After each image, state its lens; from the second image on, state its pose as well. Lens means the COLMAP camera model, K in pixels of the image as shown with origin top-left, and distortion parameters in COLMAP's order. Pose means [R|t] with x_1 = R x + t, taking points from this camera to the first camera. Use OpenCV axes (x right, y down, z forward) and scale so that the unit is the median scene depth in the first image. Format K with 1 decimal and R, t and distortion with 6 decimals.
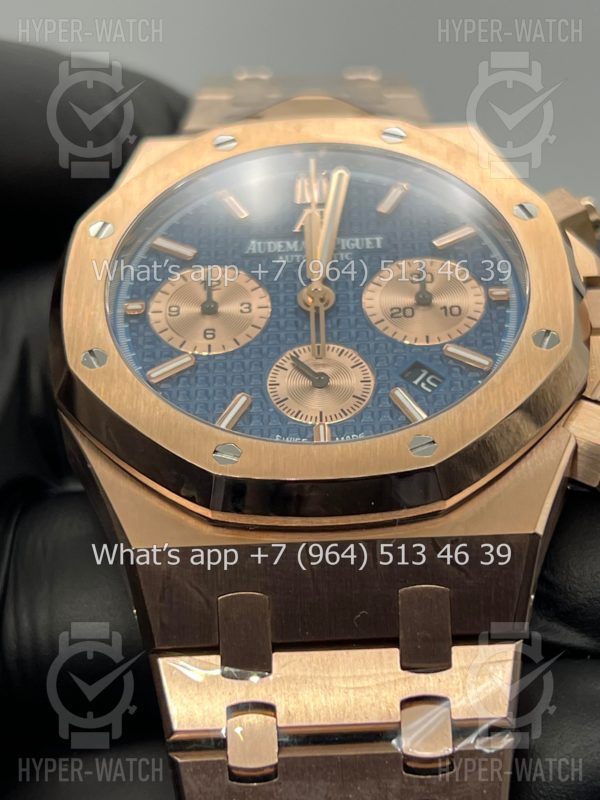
lens RADIAL K [[1907.5, 0, 299.0], [0, 1907.5, 395.5], [0, 0, 1]] dist [0.243388, 0.000000]
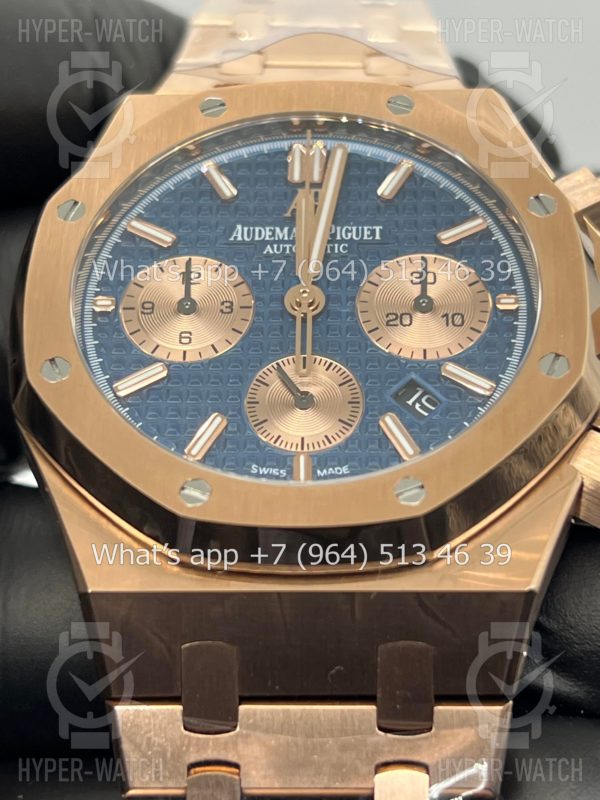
lens RADIAL K [[1907.5, 0, 298.3], [0, 1907.5, 406.2], [0, 0, 1]] dist [0.243388, 0.000000]
pose [[0.999193, 0.033945, -0.021481, 0.027859], [-0.030826, 0.990796, 0.131806, -0.123485], [0.025757, -0.131038, 0.991043, 0.098576]]
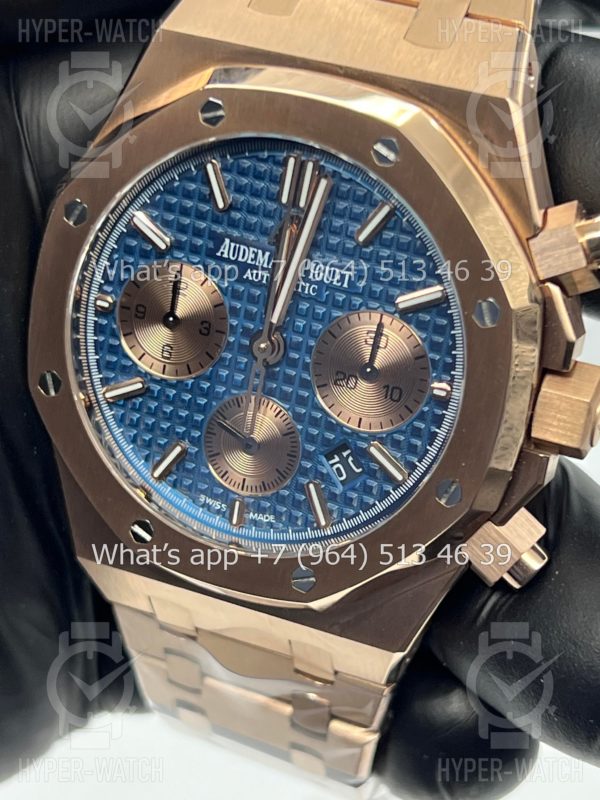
lens RADIAL K [[1907.5, 0, 300.9], [0, 1907.5, 403.7], [0, 0, 1]] dist [0.243388, 0.000000]
pose [[0.931910, 0.265998, -0.246553, 0.286979], [0.044526, 0.590742, 0.805631, -0.857396], [0.359946, -0.761754, 0.538675, 0.457283]]
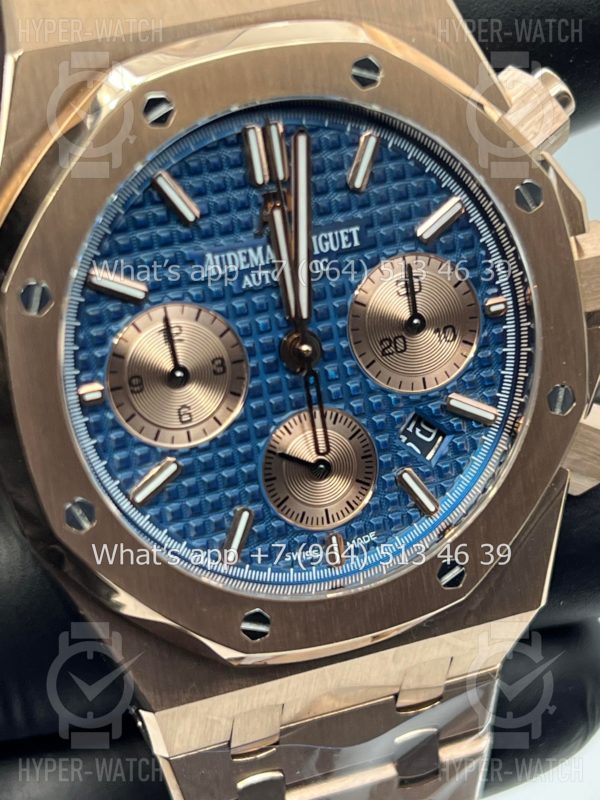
lens RADIAL K [[1907.5, 0, 300.1], [0, 1907.5, 395.9], [0, 0, 1]] dist [0.243388, 0.000000]
pose [[0.929851, -0.192054, 0.313834, -0.267328], [-0.113071, 0.662526, 0.740456, -0.679902], [-0.350131, -0.723999, 0.594335, 0.494973]]
